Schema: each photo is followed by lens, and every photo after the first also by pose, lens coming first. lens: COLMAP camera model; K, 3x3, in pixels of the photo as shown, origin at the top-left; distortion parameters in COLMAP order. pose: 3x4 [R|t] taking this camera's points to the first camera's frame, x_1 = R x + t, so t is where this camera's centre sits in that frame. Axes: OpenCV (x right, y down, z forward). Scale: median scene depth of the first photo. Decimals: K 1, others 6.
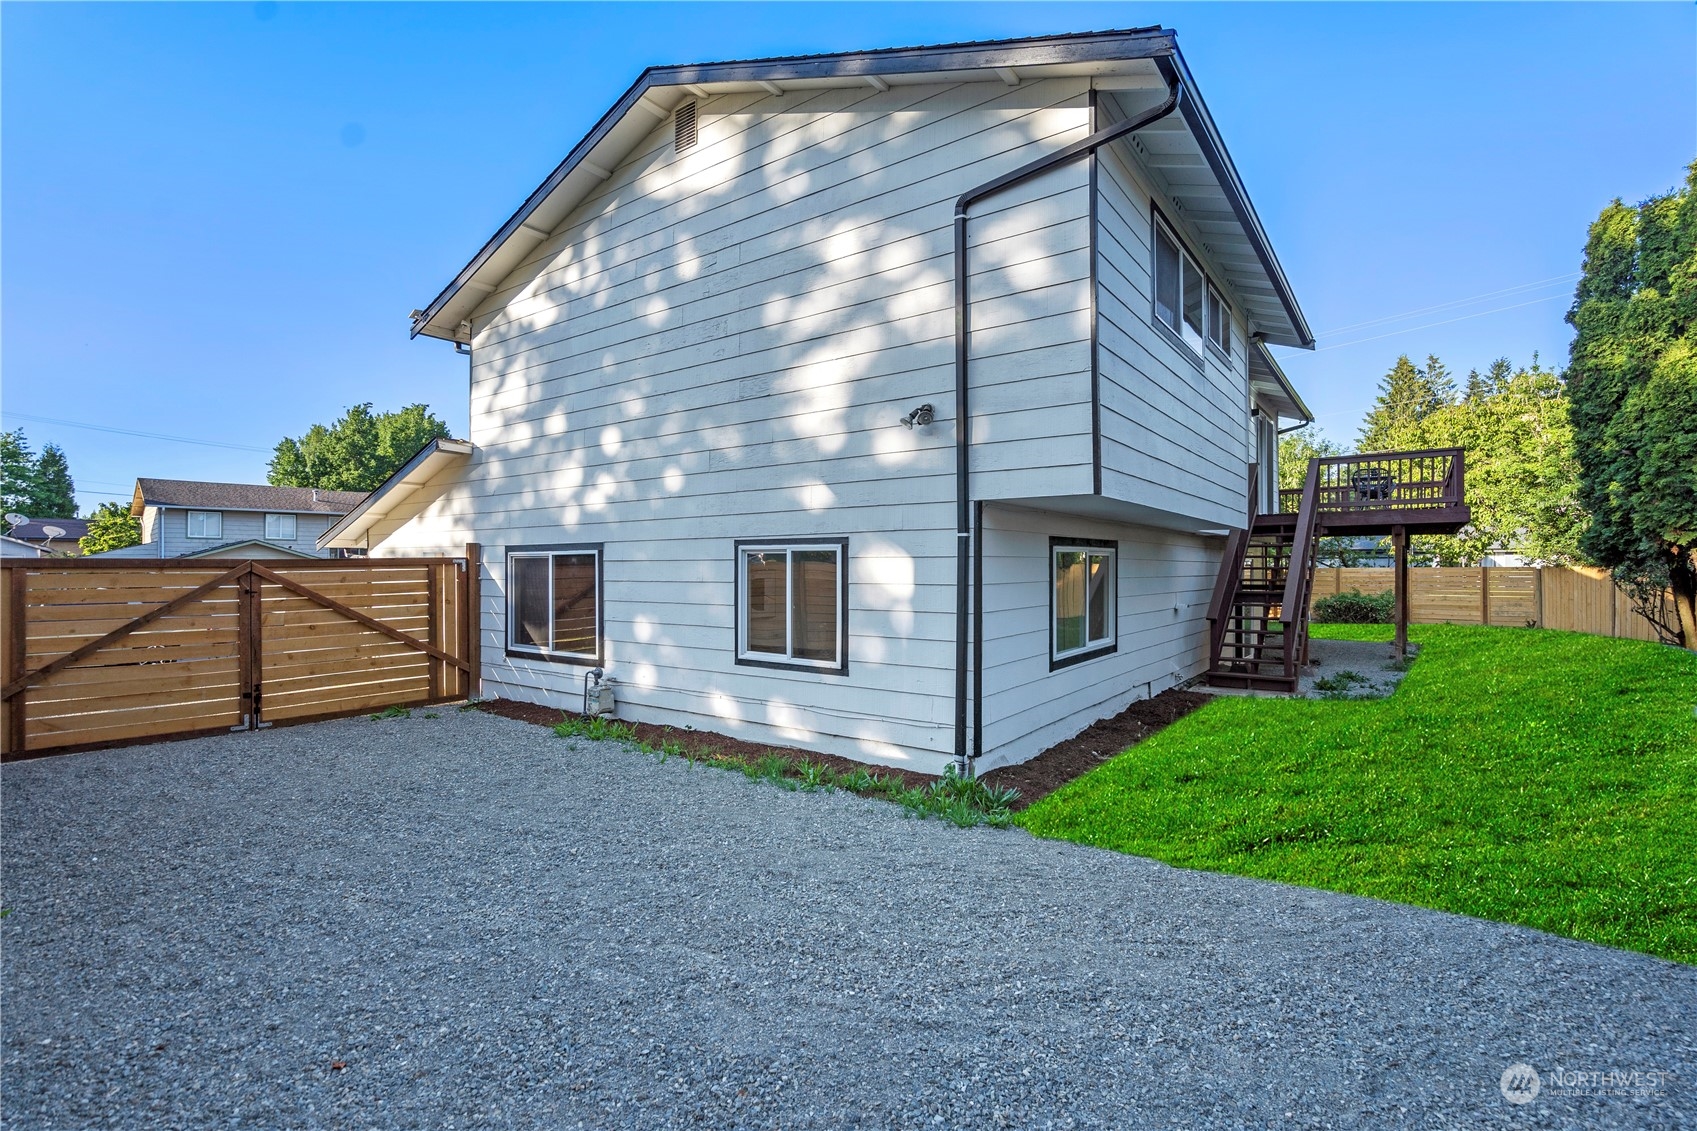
lens RADIAL K [[777.8, 0, 850.7], [0, 777.8, 558.2], [0, 0, 1]] dist [-0.000887, 0.000324]
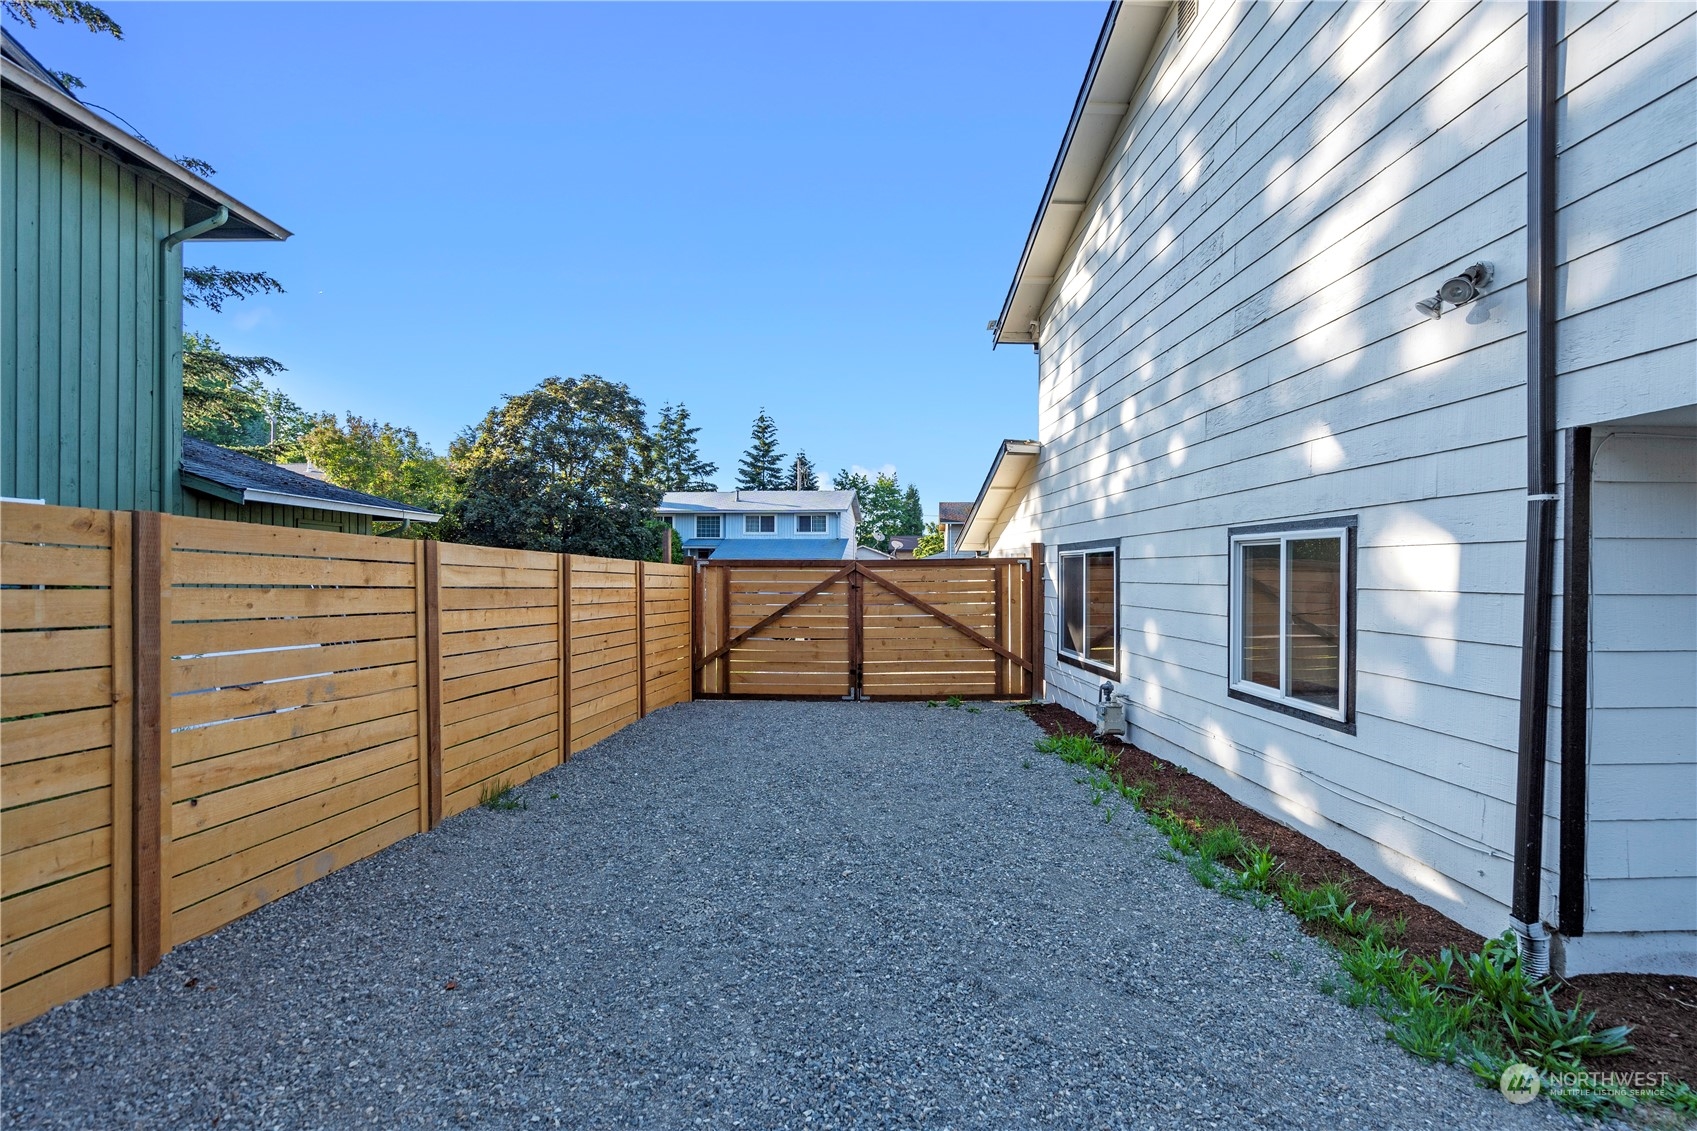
lens RADIAL K [[794.6, 0, 852.0], [0, 794.6, 575.2], [0, 0, 1]] dist [-0.001919, 0.000551]
pose [[0.626117, 0.007127, -0.779696, 0.216712], [0.004674, 0.999906, 0.012893, 0.010416], [0.779715, -0.011717, 0.626025, 0.252862]]
